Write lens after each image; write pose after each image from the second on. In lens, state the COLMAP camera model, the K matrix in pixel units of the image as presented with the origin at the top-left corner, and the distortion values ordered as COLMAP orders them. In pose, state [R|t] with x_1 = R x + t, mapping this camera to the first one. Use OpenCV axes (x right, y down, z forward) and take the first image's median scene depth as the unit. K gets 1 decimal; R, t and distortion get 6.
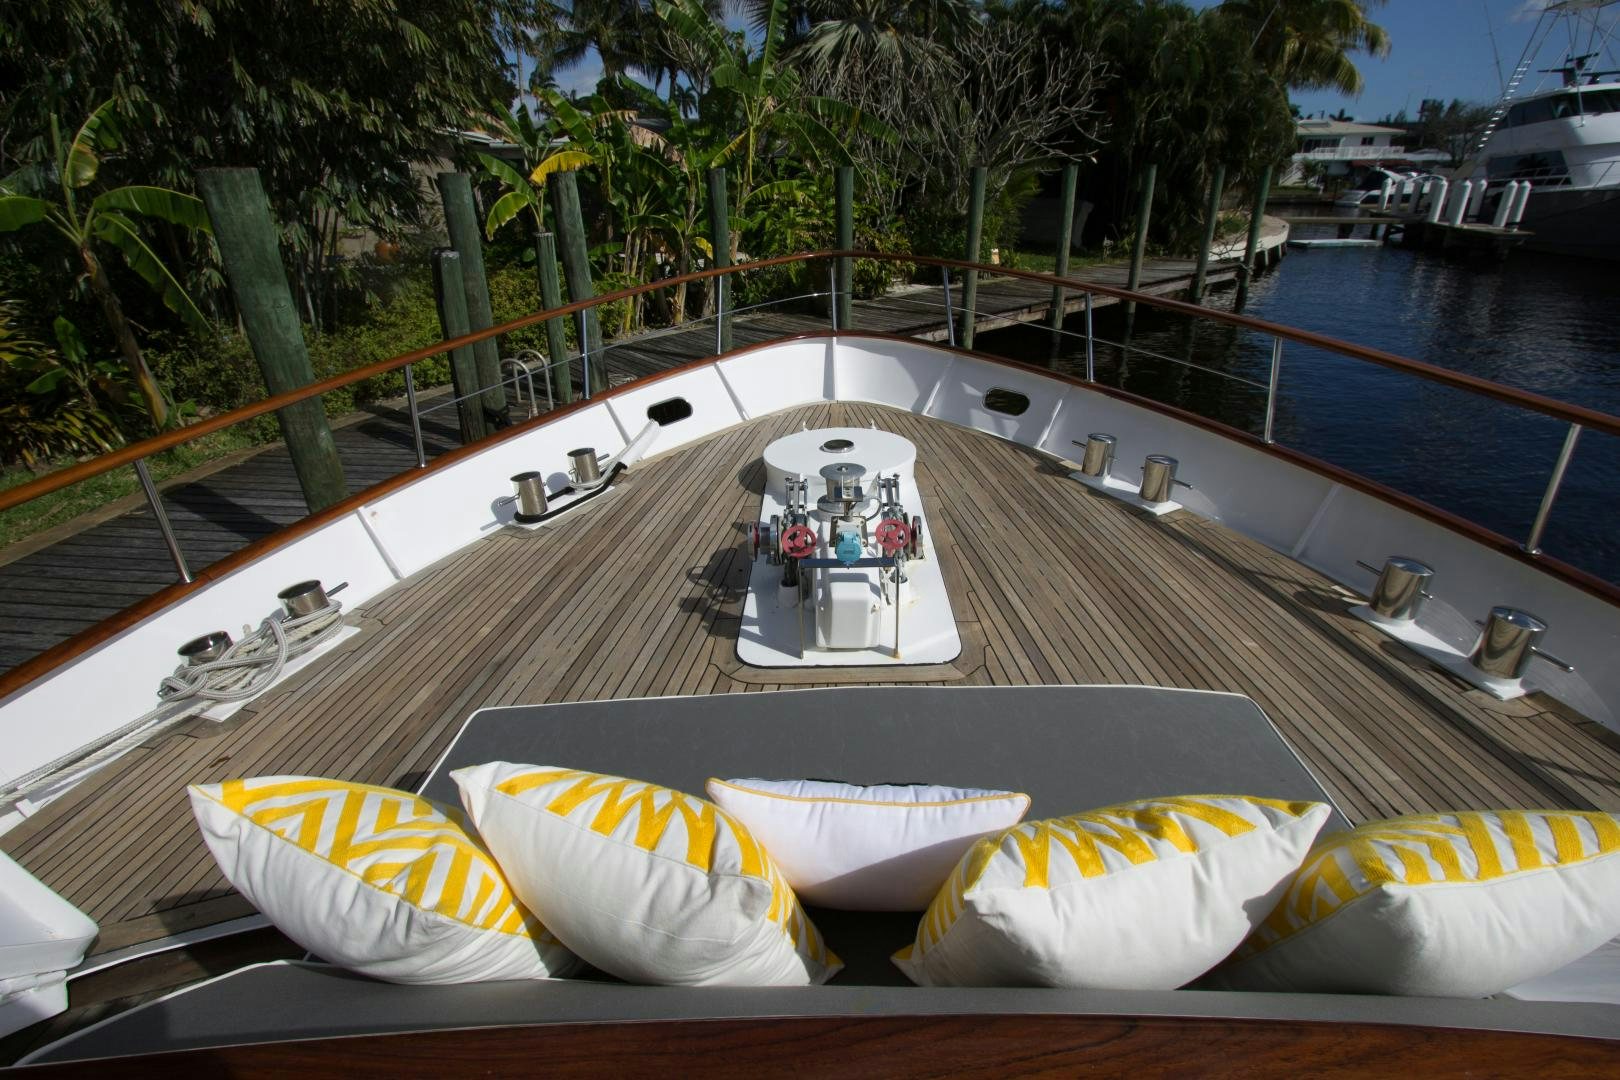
lens RADIAL K [[759.6, 0, 817.1], [0, 759.6, 528.3], [0, 0, 1]] dist [-0.021396, 0.004105]
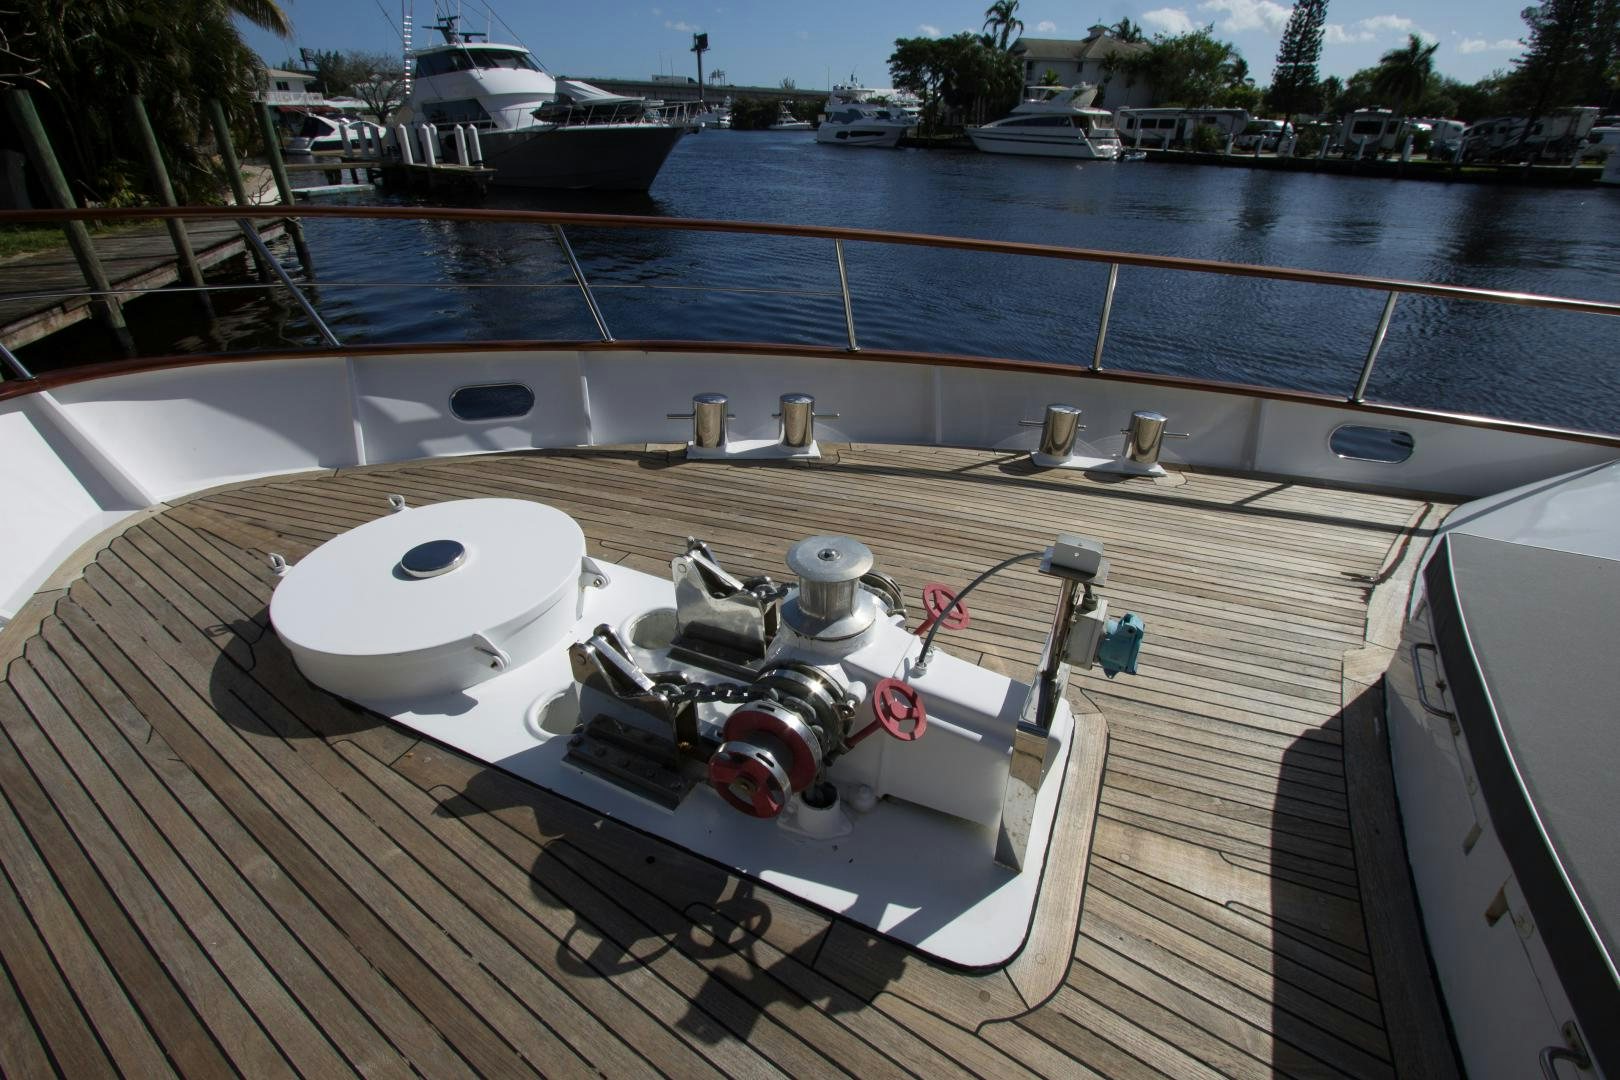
lens RADIAL K [[759.6, 0, 817.1], [0, 759.6, 528.3], [0, 0, 1]] dist [-0.021396, 0.004105]
pose [[0.405016, -0.412871, 0.815782, -0.235614], [0.368039, 0.890380, 0.267902, -0.141539], [-0.836965, 0.191735, 0.512570, 0.435396]]
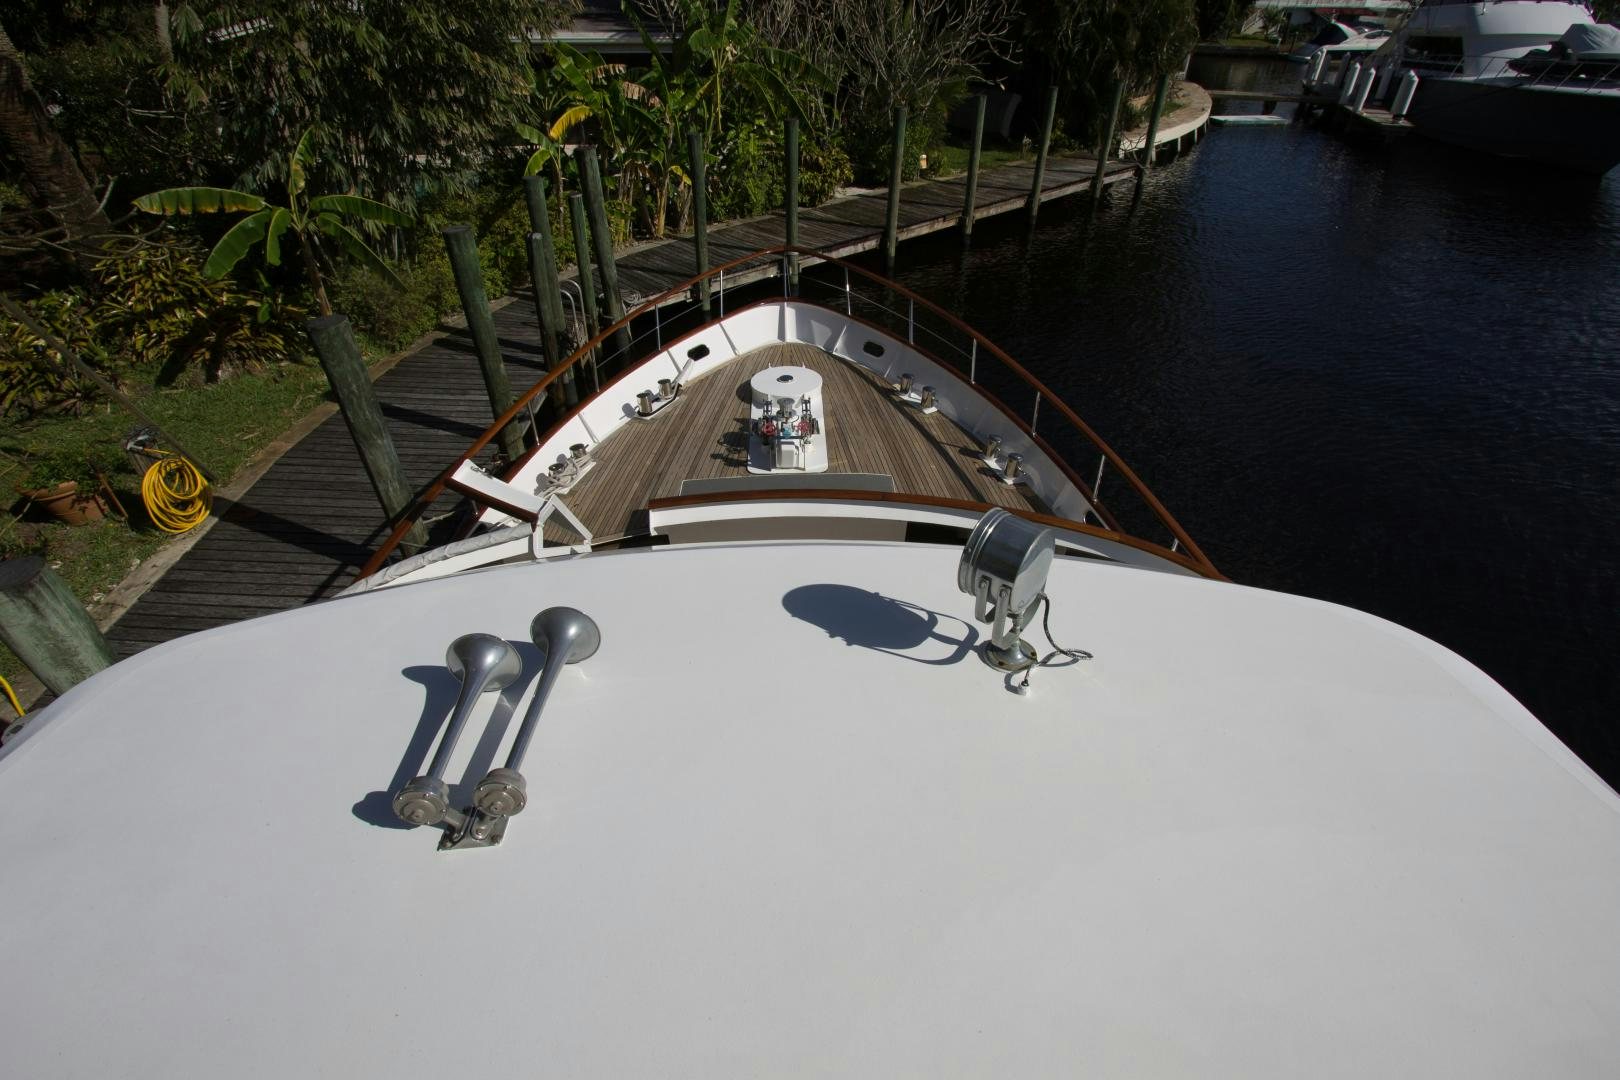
lens RADIAL K [[761.7, 0, 810.7], [0, 761.7, 530.5], [0, 0, 1]] dist [-0.019643, 0.005067]
pose [[0.998693, -0.005041, 0.050852, -0.009983], [-0.004875, 0.981185, 0.193007, -0.087296], [-0.050868, -0.193003, 0.979879, -0.994226]]
